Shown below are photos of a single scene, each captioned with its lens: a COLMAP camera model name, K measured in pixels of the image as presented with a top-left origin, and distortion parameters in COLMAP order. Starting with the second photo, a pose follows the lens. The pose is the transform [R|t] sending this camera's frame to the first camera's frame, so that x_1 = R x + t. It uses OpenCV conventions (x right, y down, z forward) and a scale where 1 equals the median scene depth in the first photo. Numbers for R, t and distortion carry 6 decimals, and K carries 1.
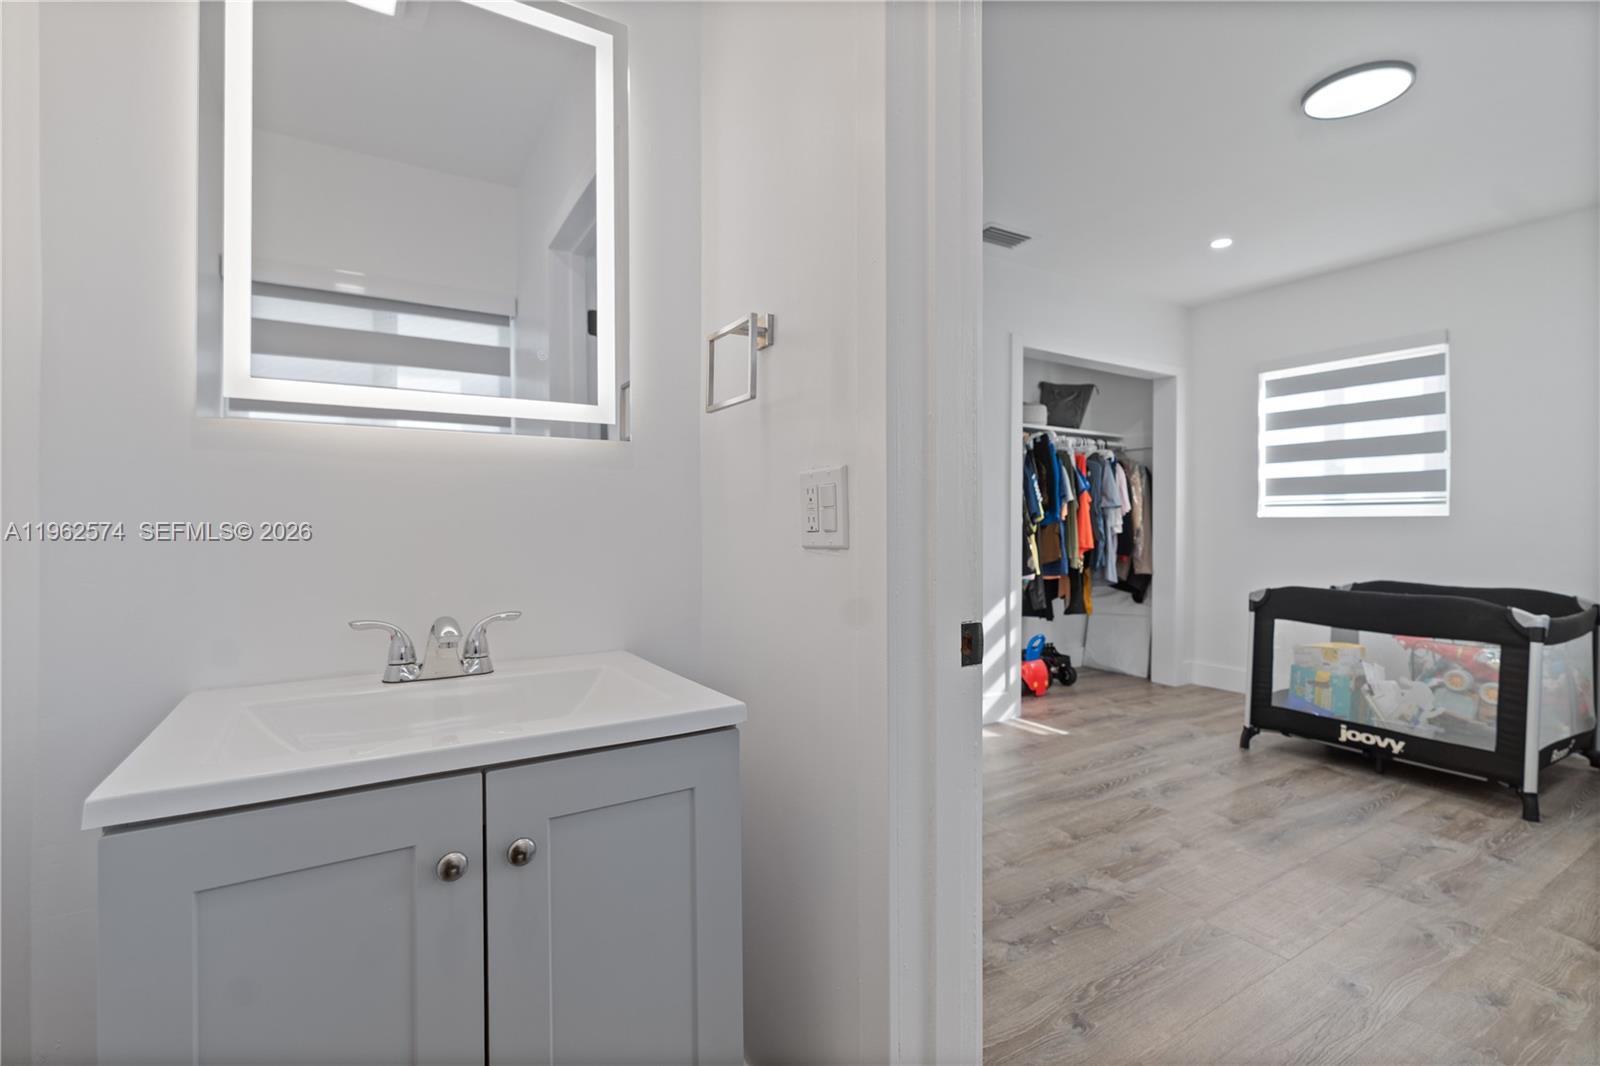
lens RADIAL K [[729.8, 0, 803.8], [0, 729.8, 523.3], [0, 0, 1]] dist [-0.003803, 0.000979]
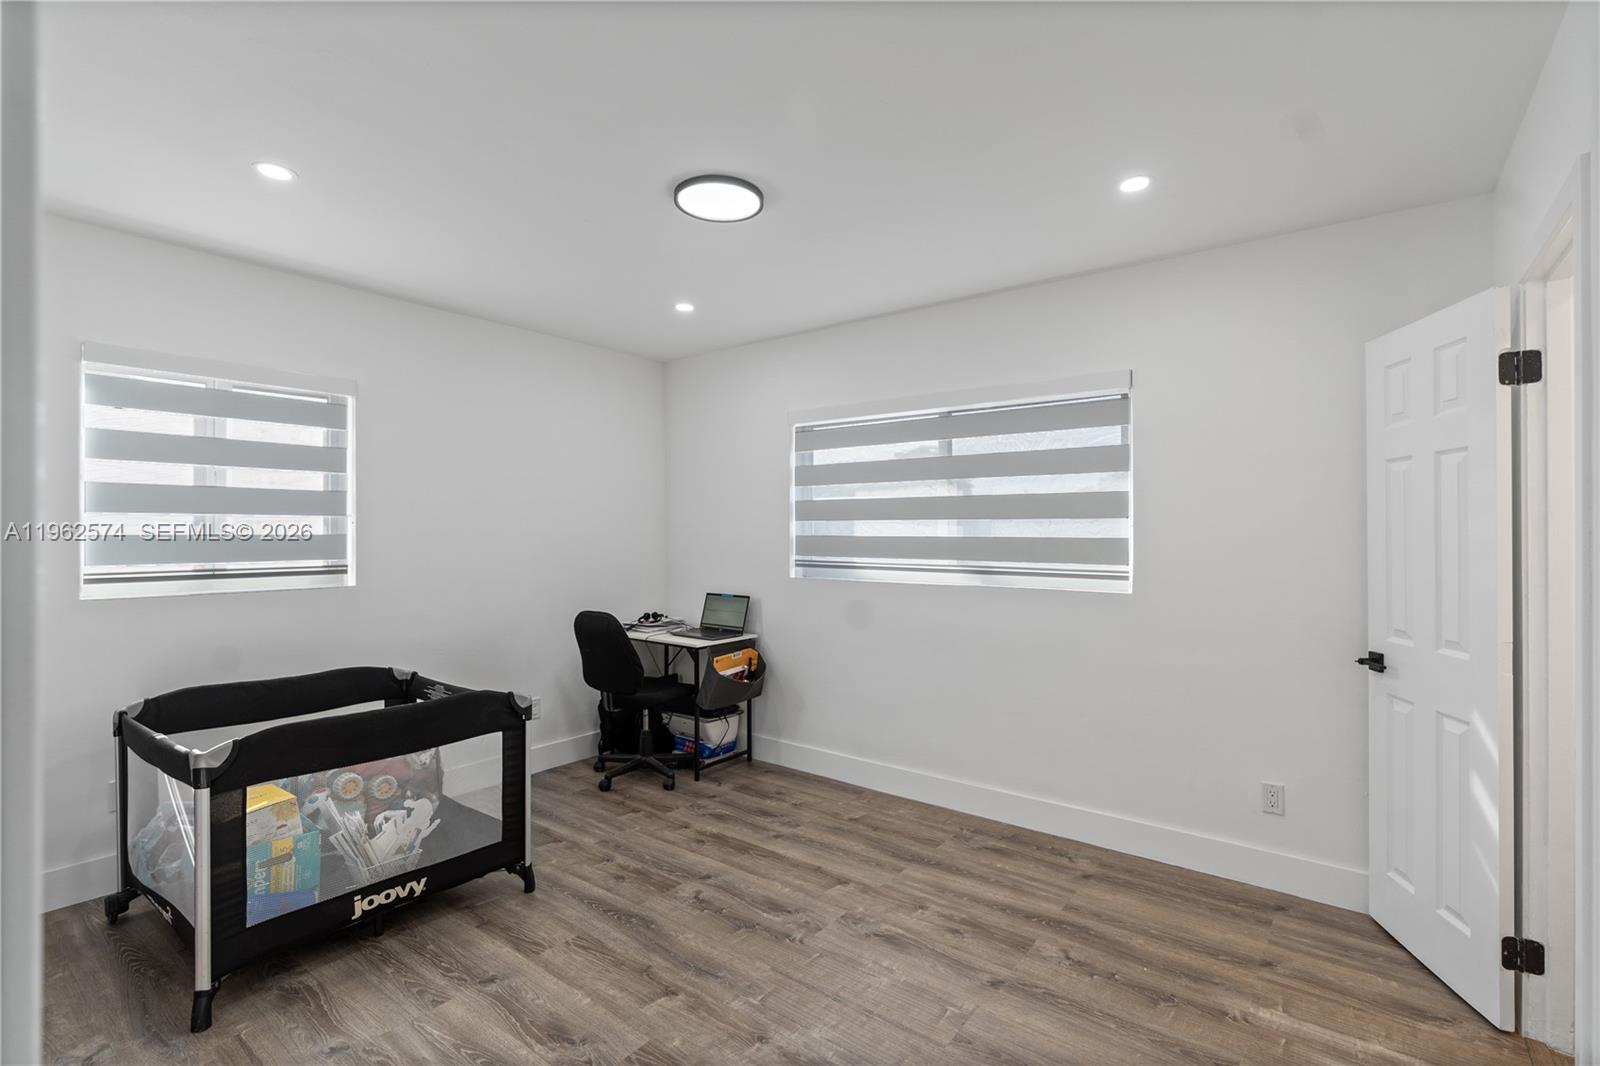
lens RADIAL K [[729.8, 0, 803.8], [0, 729.8, 523.3], [0, 0, 1]] dist [-0.003803, 0.000979]
pose [[-0.343753, 0.005143, 0.939046, -0.260630], [-0.005301, 0.999958, -0.007417, -0.130130], [-0.939045, -0.007528, -0.343712, 1.200734]]
